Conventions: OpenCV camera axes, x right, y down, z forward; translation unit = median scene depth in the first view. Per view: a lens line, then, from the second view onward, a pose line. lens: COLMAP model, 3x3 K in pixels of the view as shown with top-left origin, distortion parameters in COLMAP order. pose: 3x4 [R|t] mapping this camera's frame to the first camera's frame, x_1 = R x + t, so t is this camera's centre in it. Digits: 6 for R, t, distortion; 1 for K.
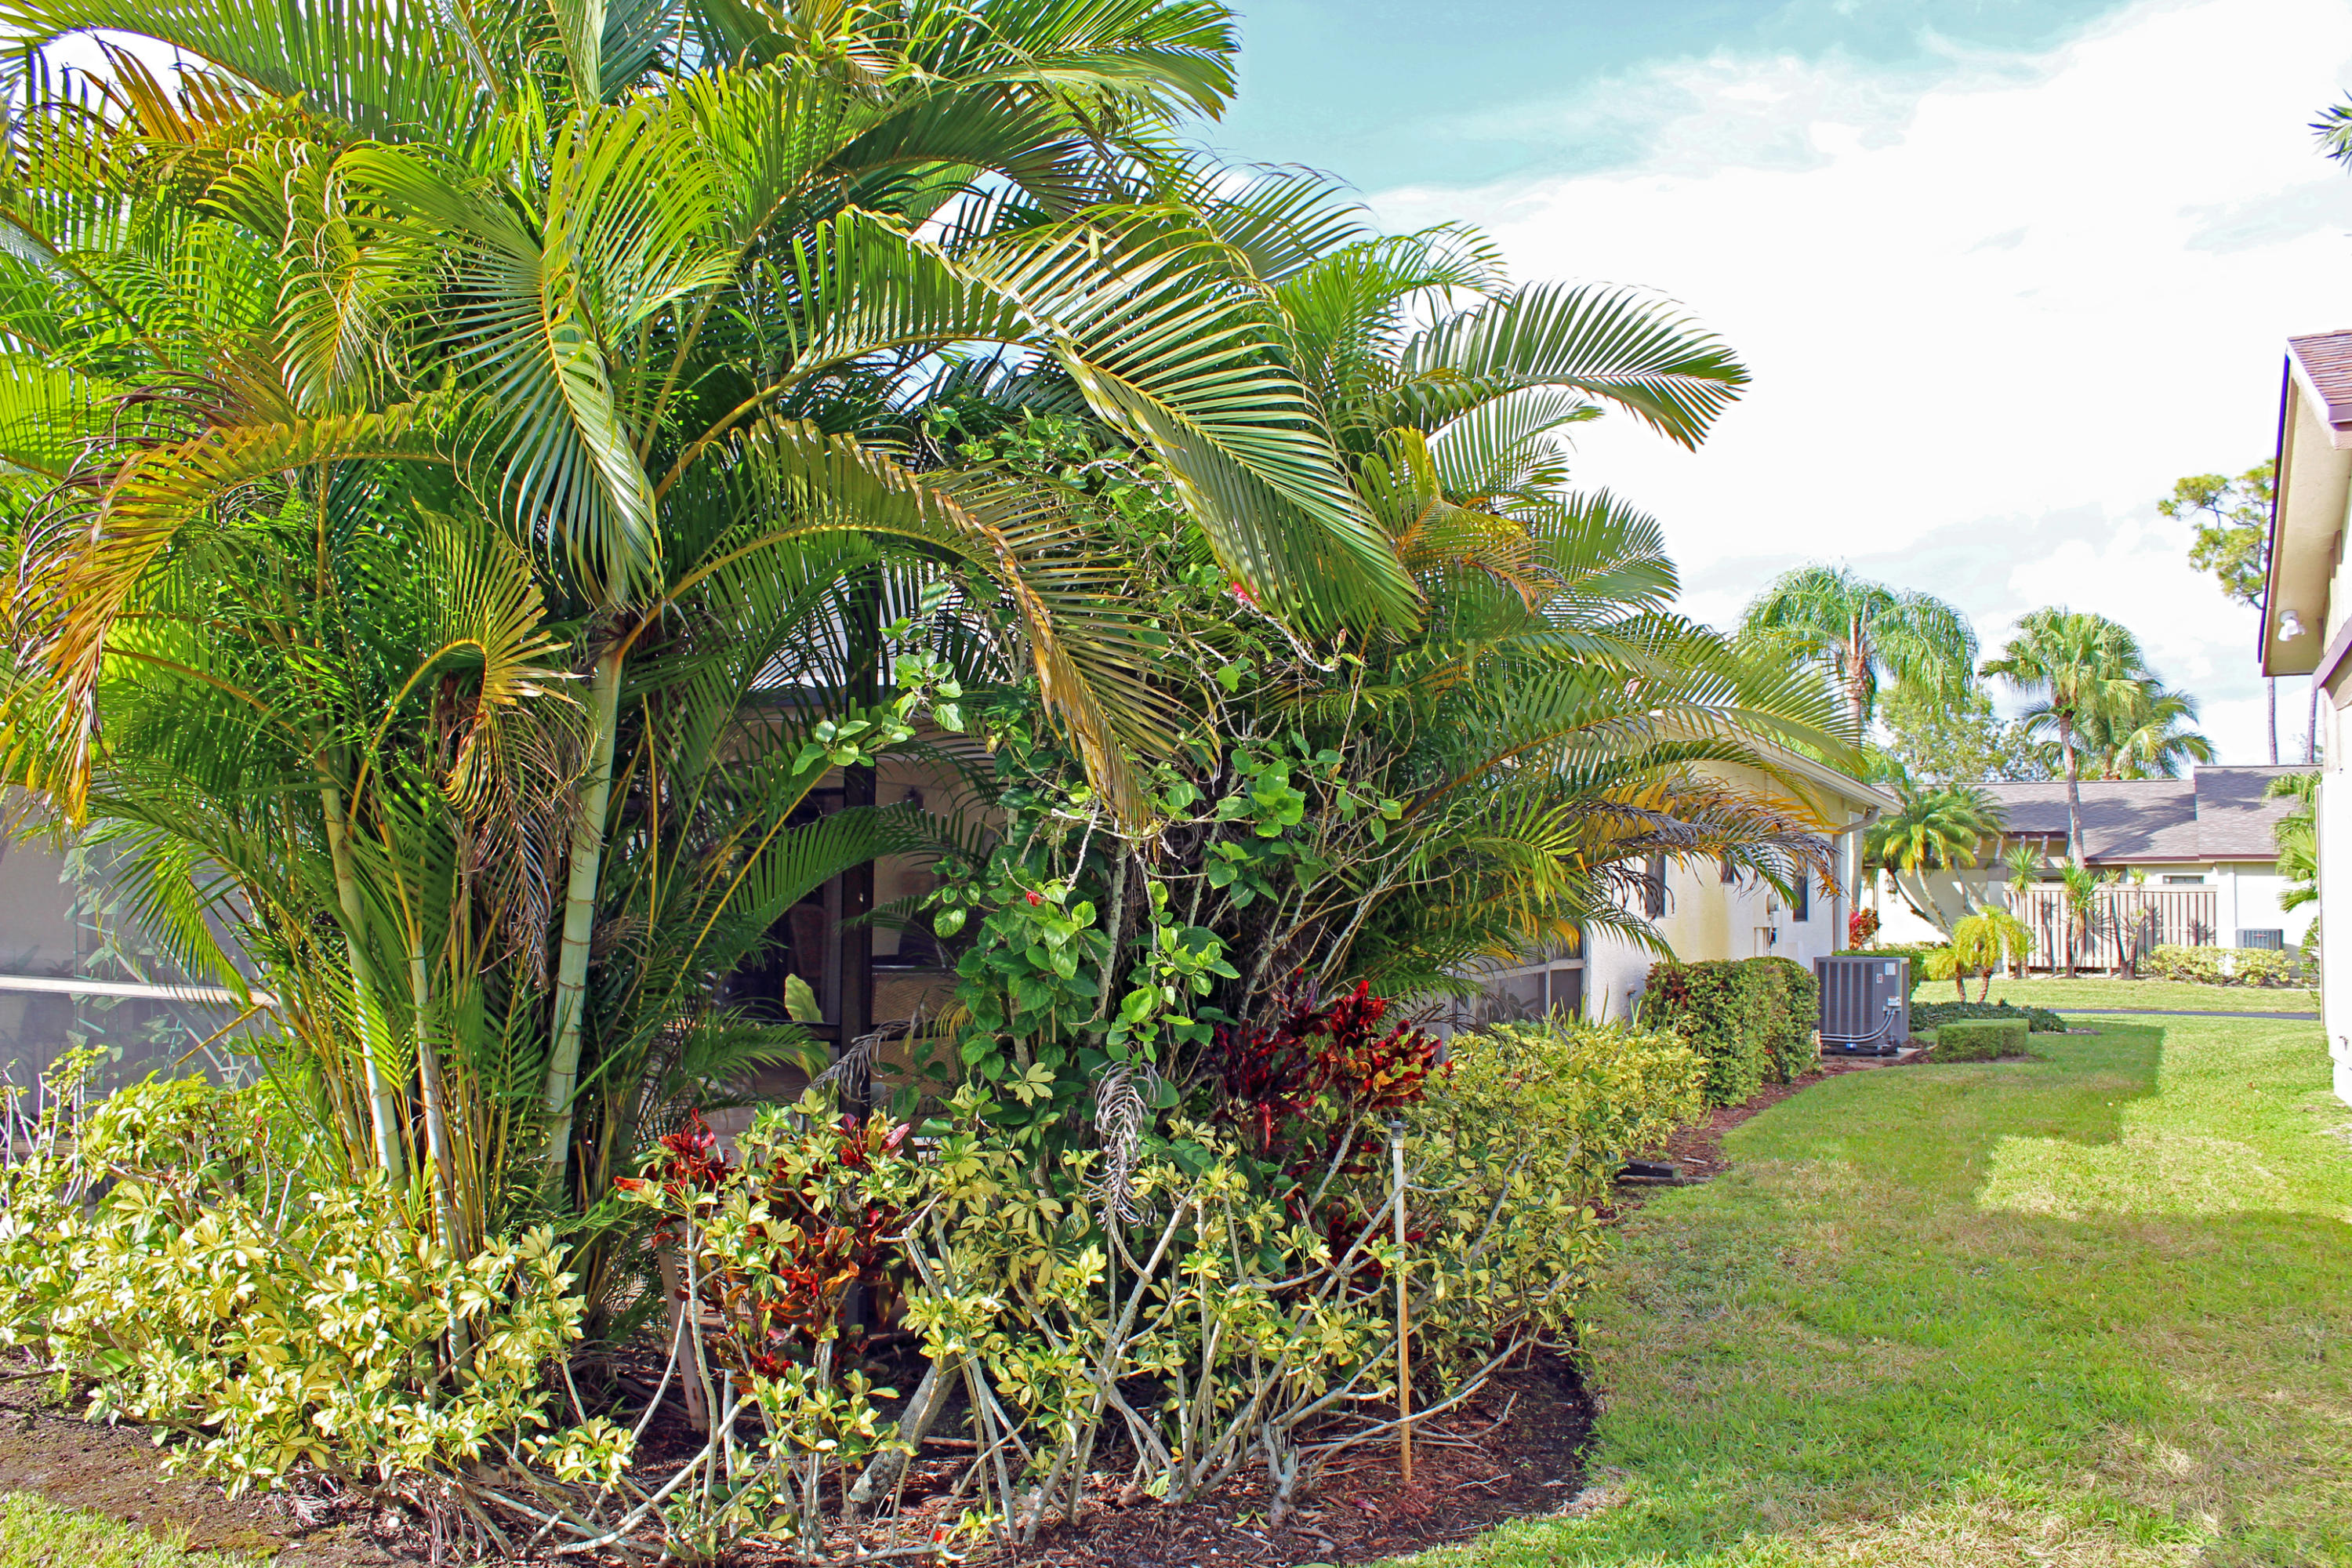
lens RADIAL K [[1937.2, 0, 1244.4], [0, 1937.2, 781.0], [0, 0, 1]] dist [-0.144828, 0.112016]
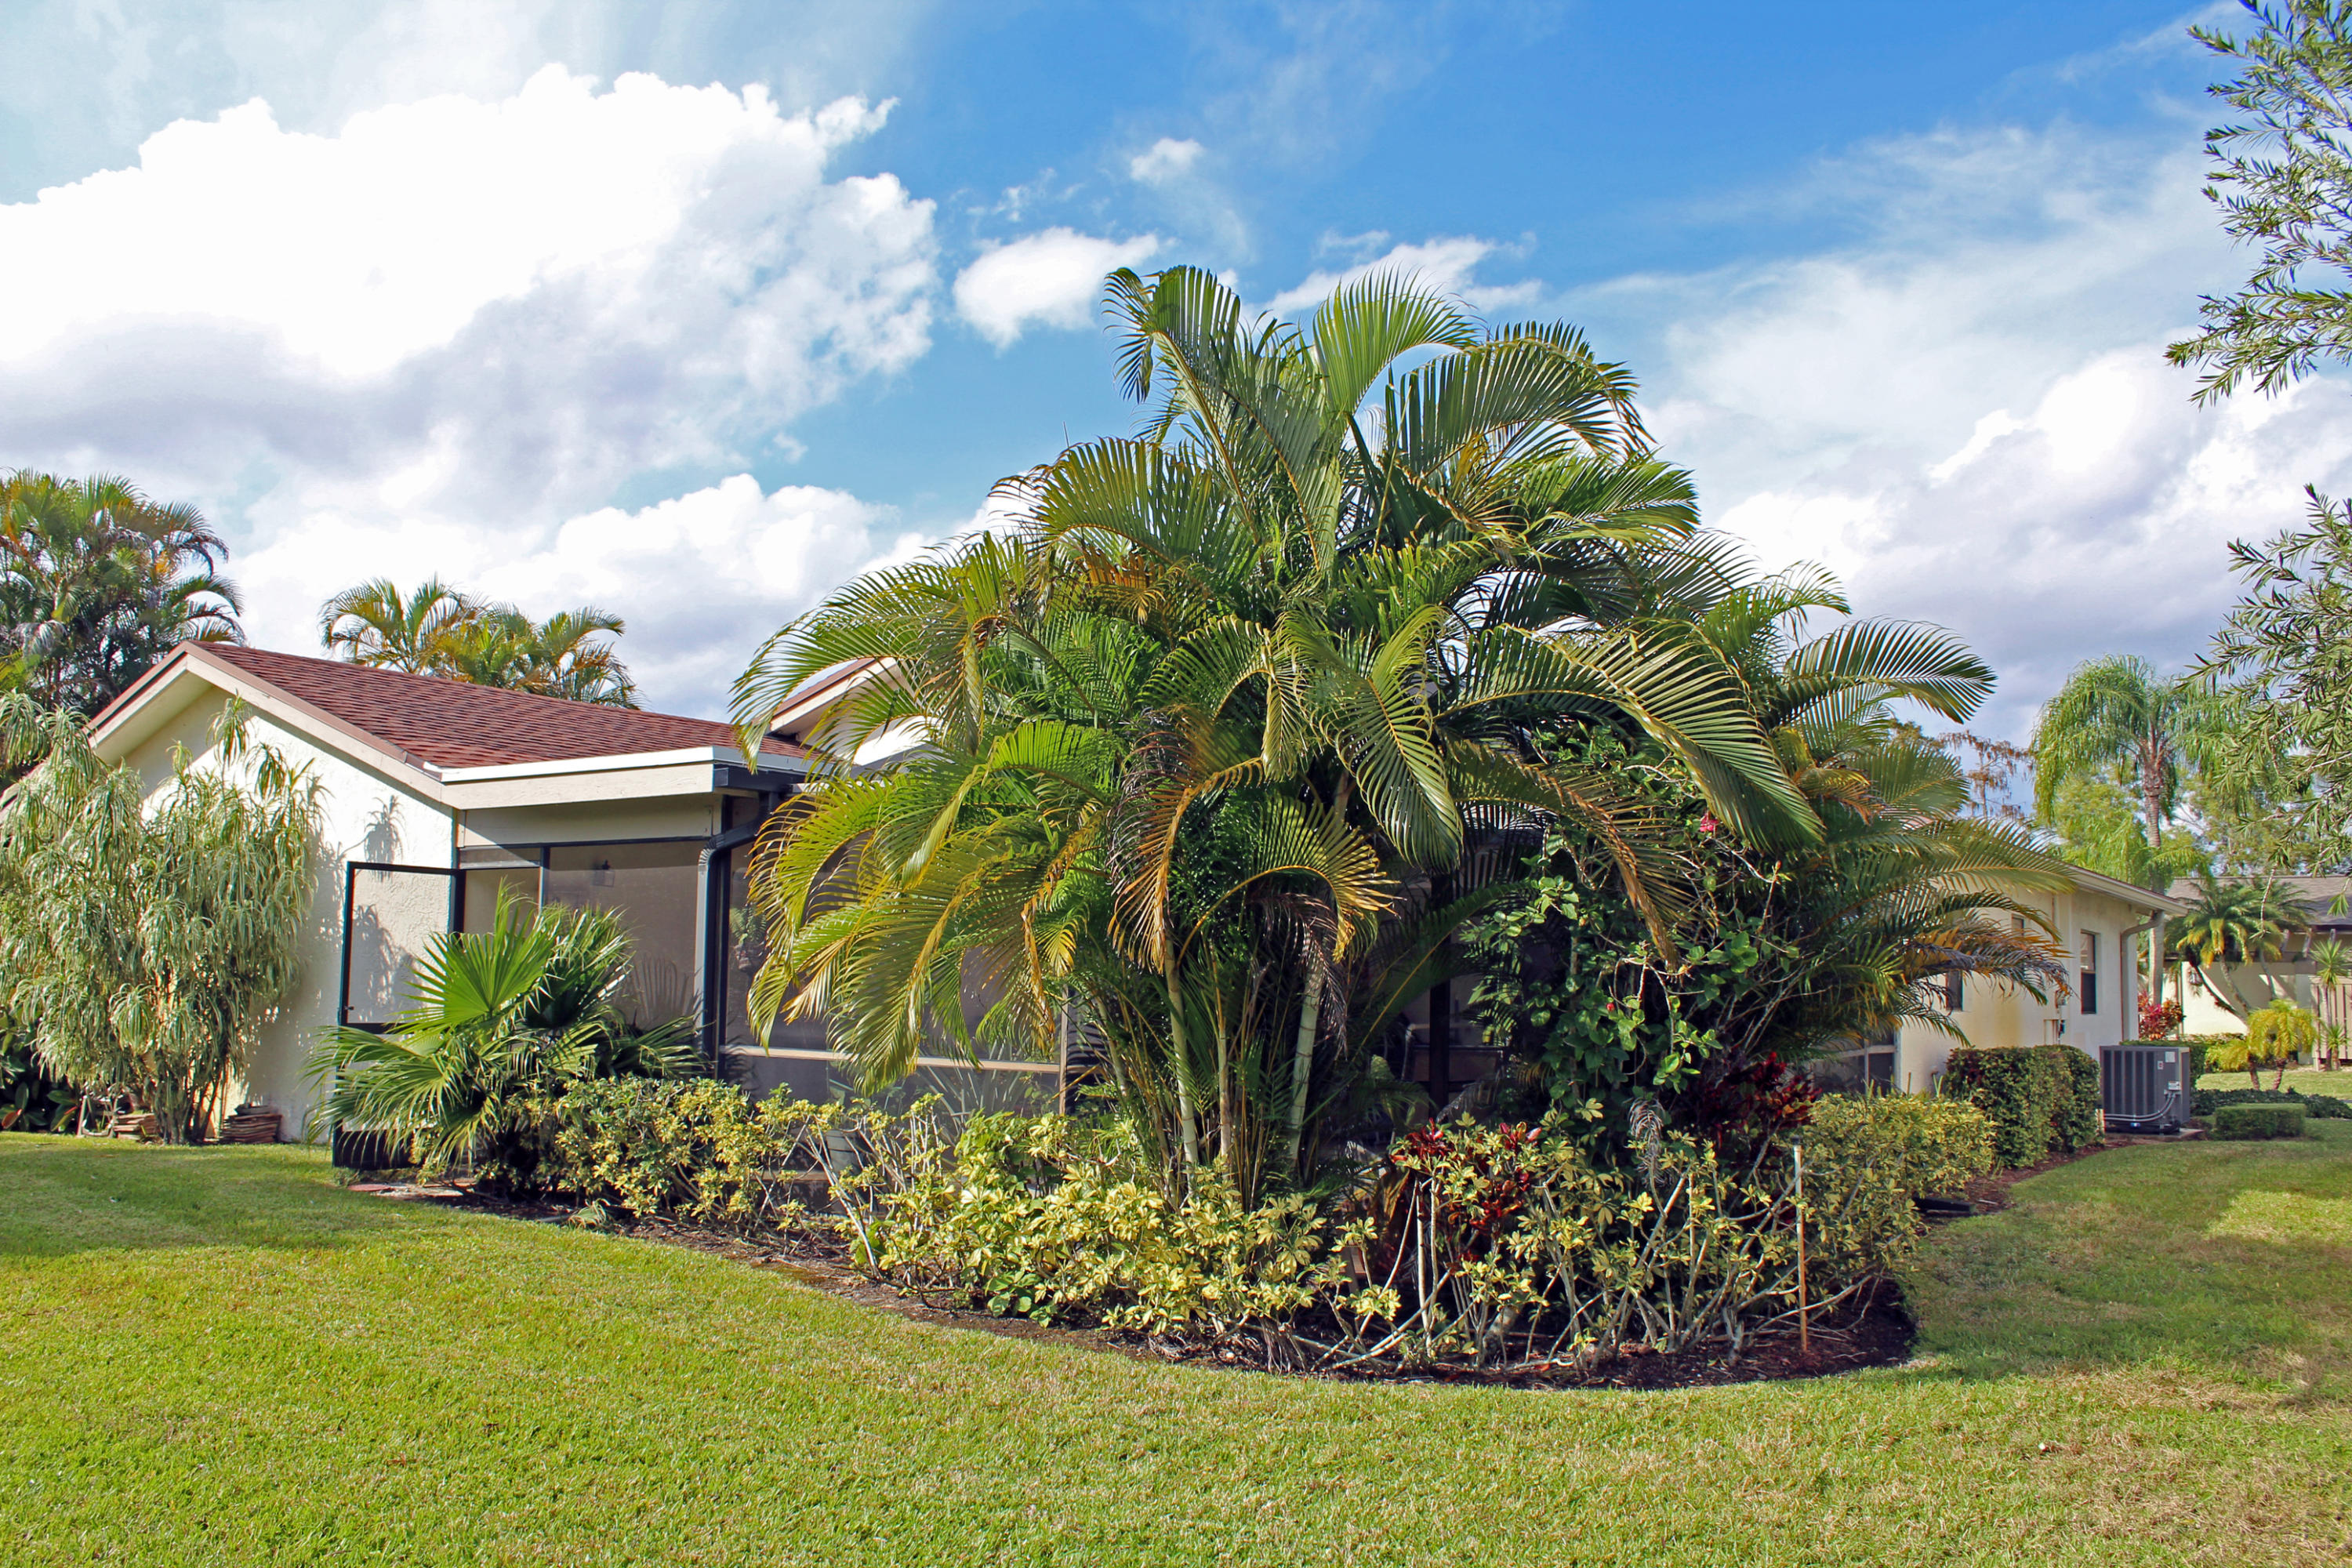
lens RADIAL K [[1937.2, 0, 1222.9], [0, 1937.2, 780.4], [0, 0, 1]] dist [-0.144828, 0.112016]
pose [[0.987633, -0.010405, -0.156440, -0.072168], [0.003205, 0.998927, -0.046204, -0.028231], [0.156752, 0.045132, 0.986606, -0.352024]]
